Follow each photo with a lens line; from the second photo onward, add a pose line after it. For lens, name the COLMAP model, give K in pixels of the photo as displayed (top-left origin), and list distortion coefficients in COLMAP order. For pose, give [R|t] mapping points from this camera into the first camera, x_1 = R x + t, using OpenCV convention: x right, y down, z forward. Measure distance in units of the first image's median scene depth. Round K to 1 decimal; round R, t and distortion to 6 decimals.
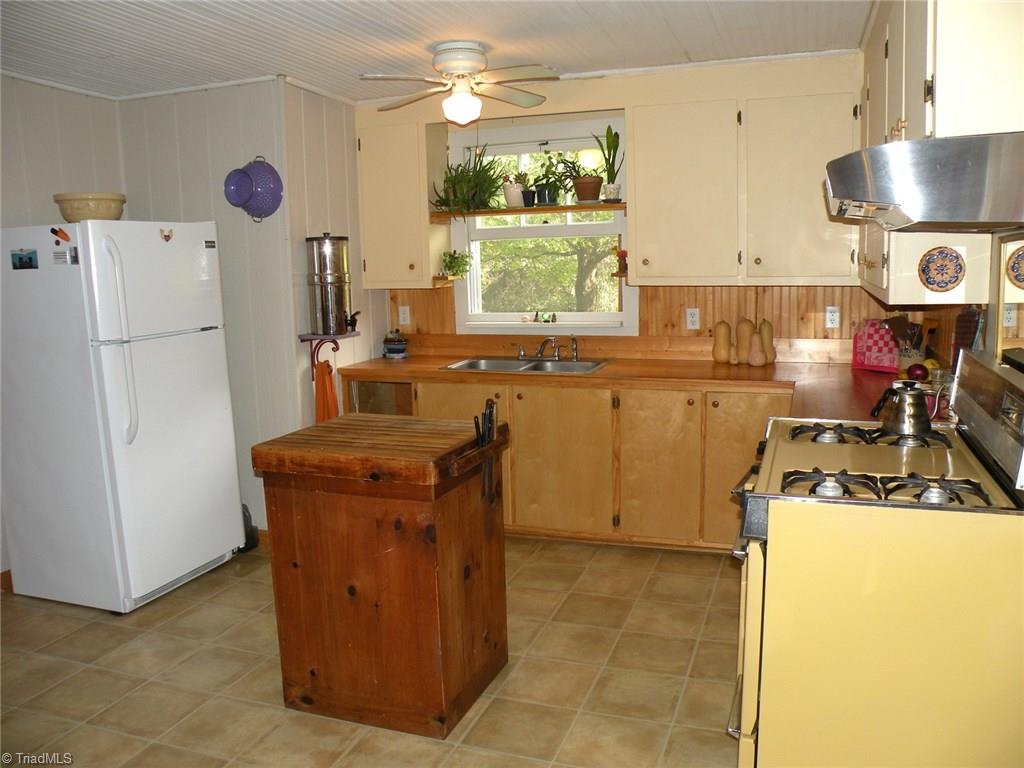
lens RADIAL K [[847.6, 0, 527.6], [0, 847.6, 377.8], [0, 0, 1]] dist [-0.155395, 0.164512]
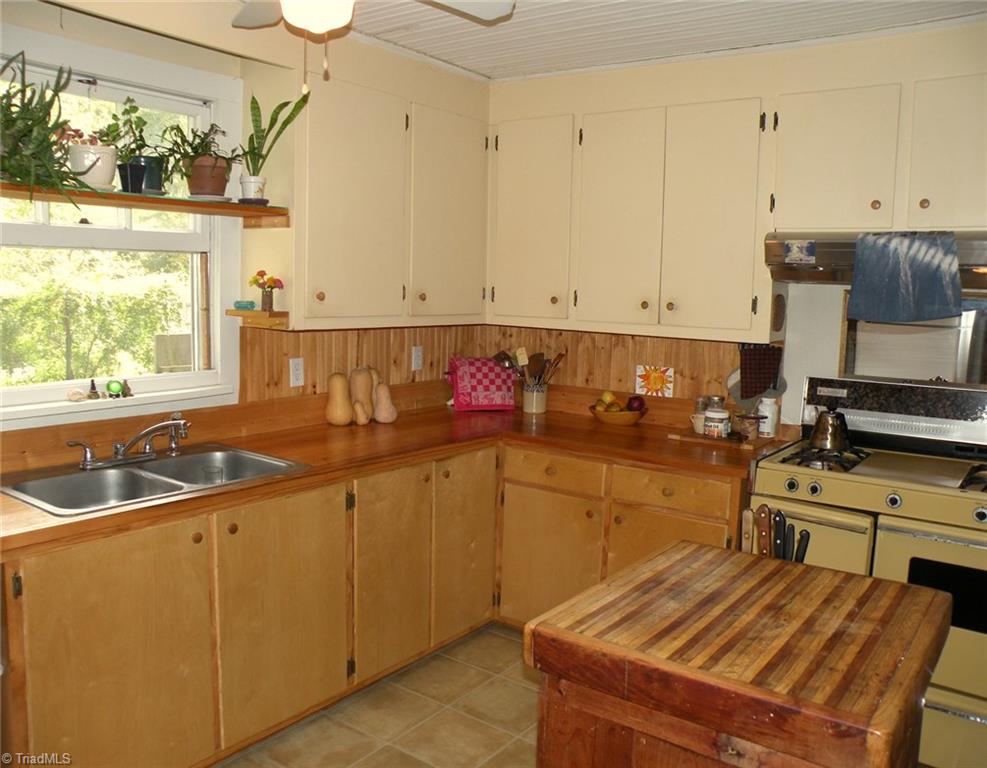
lens RADIAL K [[812.4, 0, 493.5], [0, 812.4, 384.0], [0, 0, 1]] dist [-0.131383, 0.001703]
pose [[0.274784, -0.081051, 0.958084, -0.463725], [0.107618, 0.992772, 0.053119, -0.083530], [-0.955464, 0.088511, 0.281520, 0.672293]]
